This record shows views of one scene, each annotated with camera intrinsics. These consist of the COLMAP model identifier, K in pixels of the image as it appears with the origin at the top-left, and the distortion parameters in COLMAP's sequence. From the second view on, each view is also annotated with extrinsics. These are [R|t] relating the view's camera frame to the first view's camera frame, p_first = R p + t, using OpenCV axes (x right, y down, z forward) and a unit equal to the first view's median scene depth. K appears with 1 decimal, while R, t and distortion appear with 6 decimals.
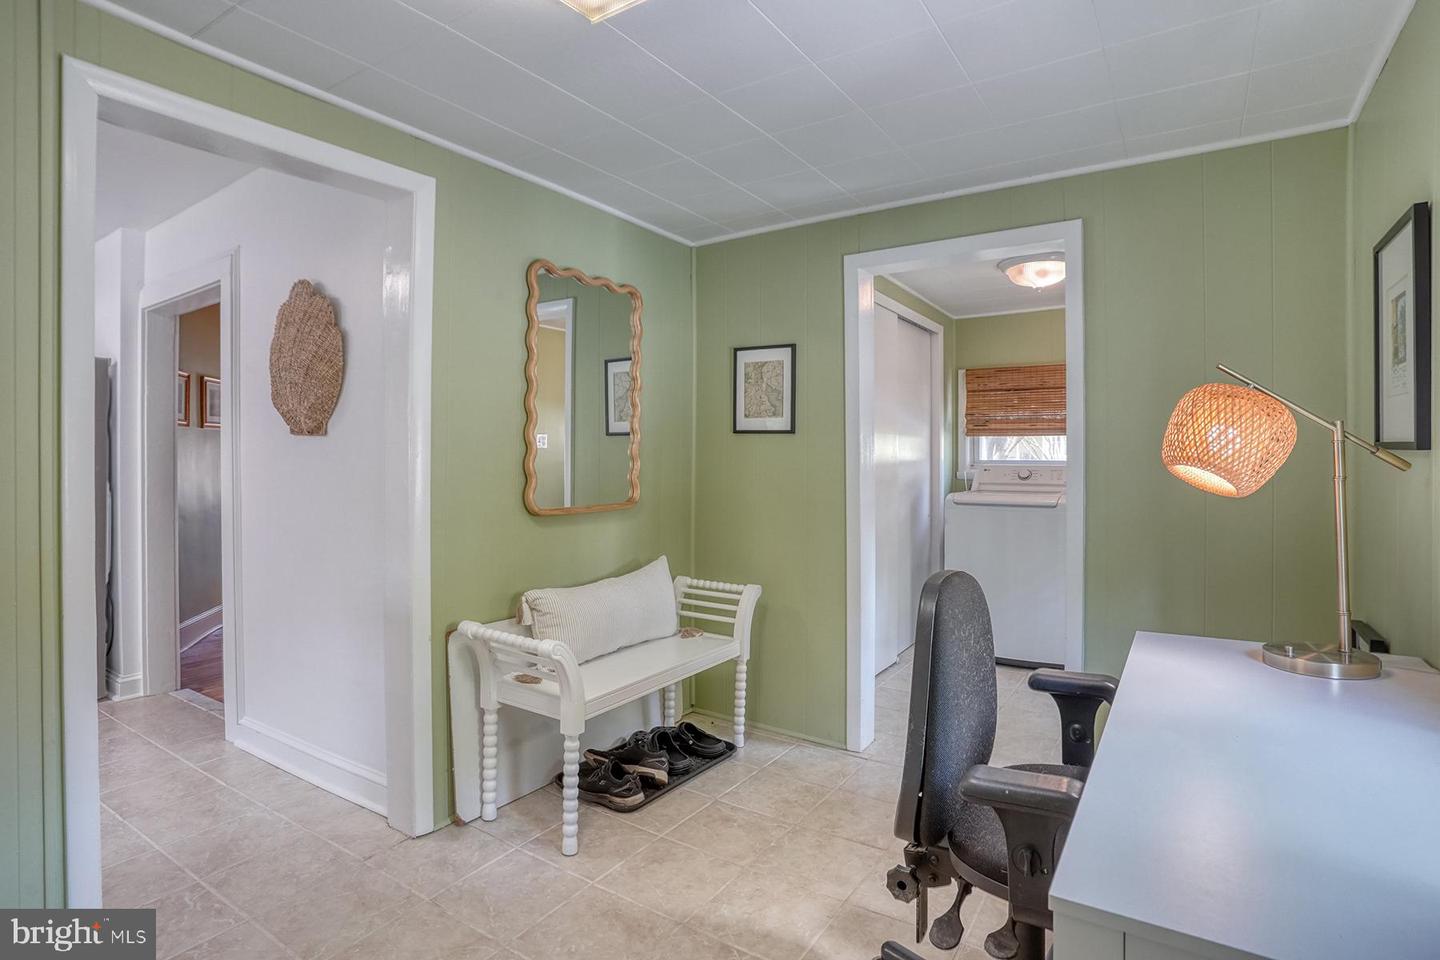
lens RADIAL K [[727.6, 0, 712.2], [0, 727.6, 467.4], [0, 0, 1]] dist [-0.077979, 0.040202]
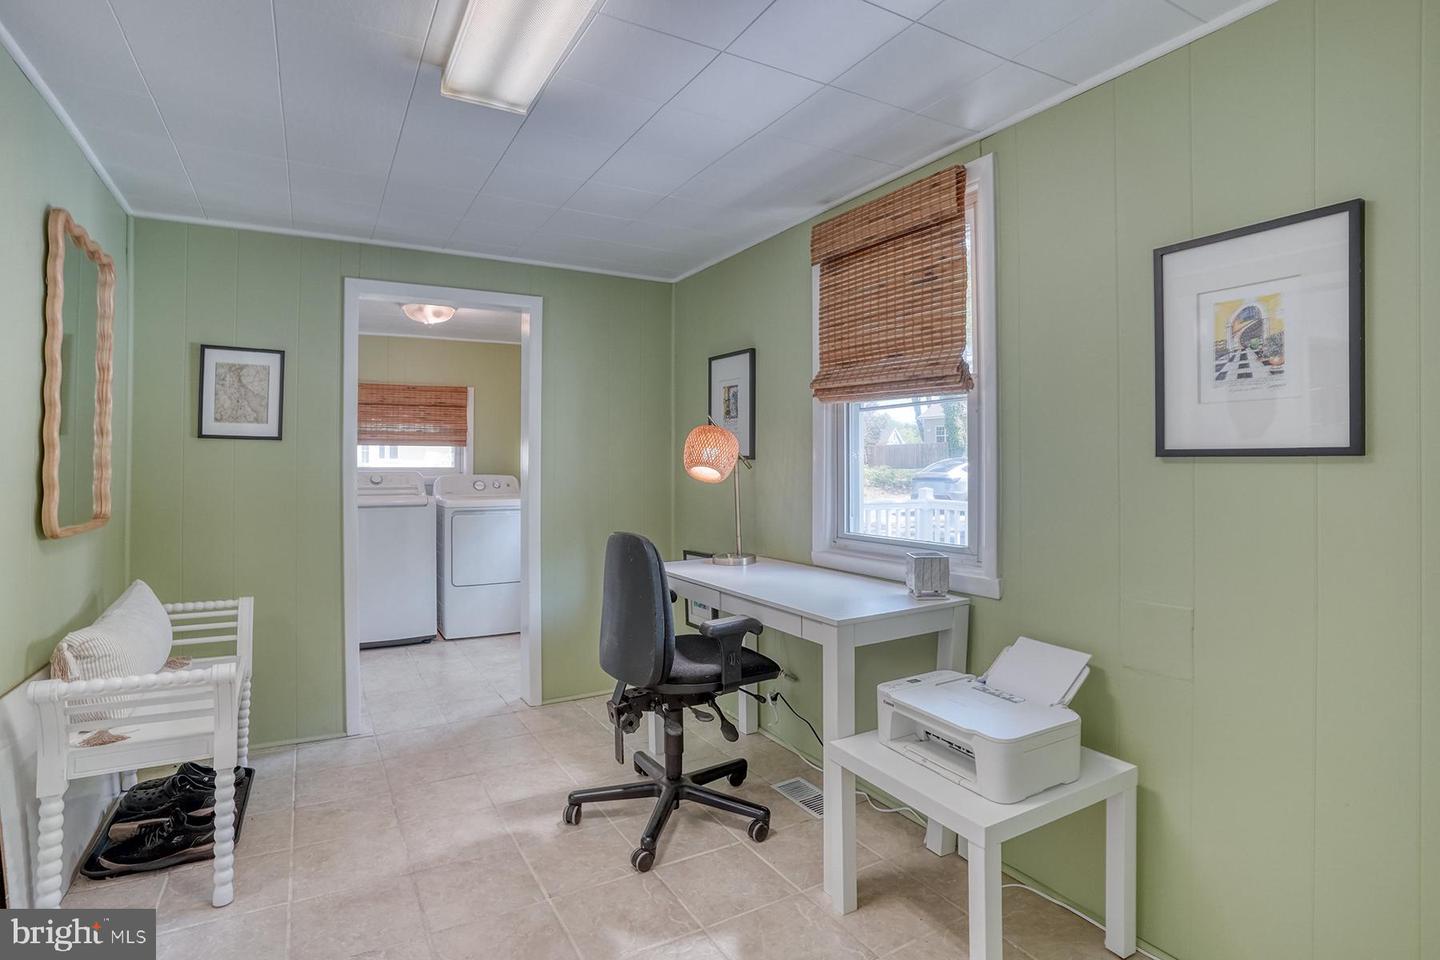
lens RADIAL K [[727.6, 0, 712.2], [0, 727.6, 467.4], [0, 0, 1]] dist [-0.077979, 0.040202]
pose [[0.455248, -0.004835, 0.890352, -0.499272], [0.015232, 0.999881, -0.002359, 0.002060], [-0.890234, 0.014635, 0.455268, 0.027570]]
